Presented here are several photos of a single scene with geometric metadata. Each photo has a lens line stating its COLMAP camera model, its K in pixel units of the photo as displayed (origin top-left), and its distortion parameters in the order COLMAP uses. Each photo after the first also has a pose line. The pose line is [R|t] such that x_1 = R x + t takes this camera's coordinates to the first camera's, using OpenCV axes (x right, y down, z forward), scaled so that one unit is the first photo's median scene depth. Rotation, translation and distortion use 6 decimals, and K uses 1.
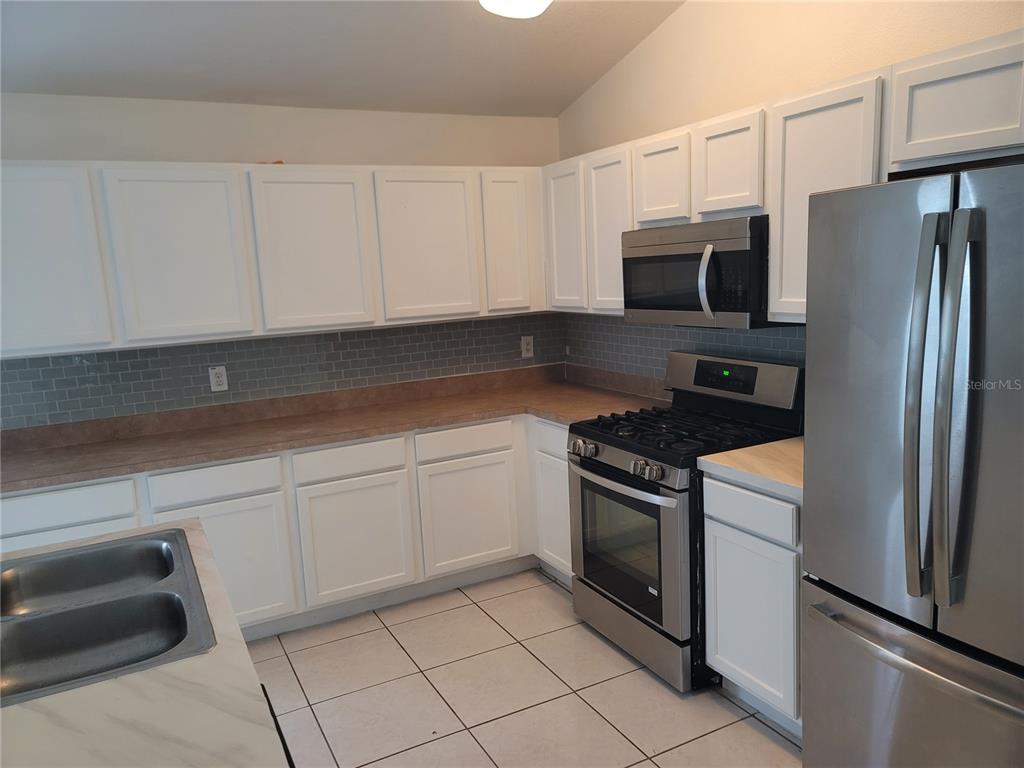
lens RADIAL K [[769.7, 0, 512.0], [0, 769.7, 384.0], [0, 0, 1]] dist [0.058613, 0.002721]
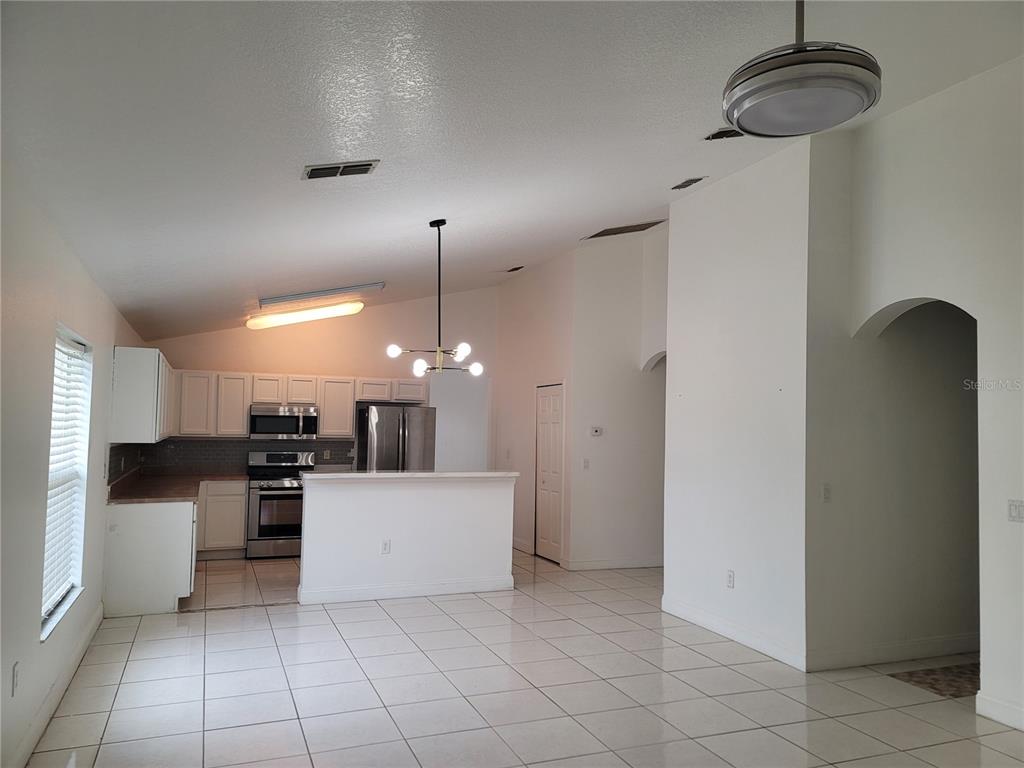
lens RADIAL K [[769.7, 0, 512.0], [0, 769.7, 384.0], [0, 0, 1]] dist [0.058613, 0.002721]
pose [[0.102196, 0.097298, 0.989994, -2.666031], [0.120641, 0.986647, -0.109422, 0.148659], [-0.987422, 0.130616, 0.089093, -0.162067]]
